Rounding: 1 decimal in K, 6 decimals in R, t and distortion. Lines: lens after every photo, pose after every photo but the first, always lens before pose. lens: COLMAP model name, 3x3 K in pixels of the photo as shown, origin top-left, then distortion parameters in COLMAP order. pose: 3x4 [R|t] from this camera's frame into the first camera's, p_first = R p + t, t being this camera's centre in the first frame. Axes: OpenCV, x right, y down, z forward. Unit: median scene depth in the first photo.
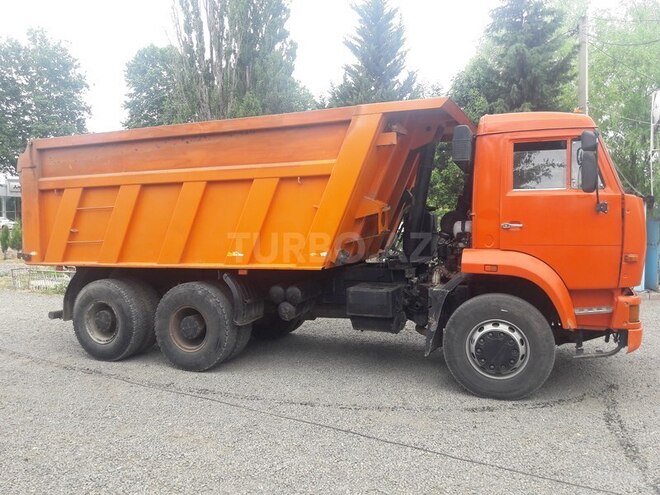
lens RADIAL K [[536.3, 0, 330.0], [0, 536.3, 247.5], [0, 0, 1]] dist [0.127804, -0.225007]
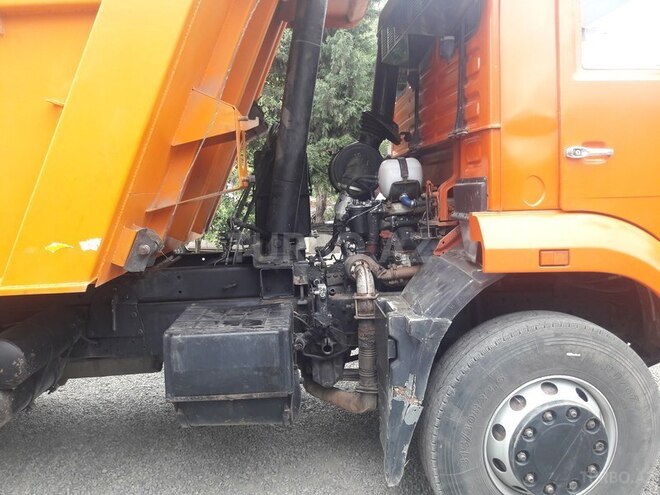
lens RADIAL K [[536.3, 0, 330.0], [0, 536.3, 247.5], [0, 0, 1]] dist [0.127804, -0.225007]
pose [[0.898874, -0.060824, 0.433966, -0.028109], [0.041087, 0.997656, 0.054726, 0.001775], [-0.436278, -0.031361, 0.899265, 0.684415]]
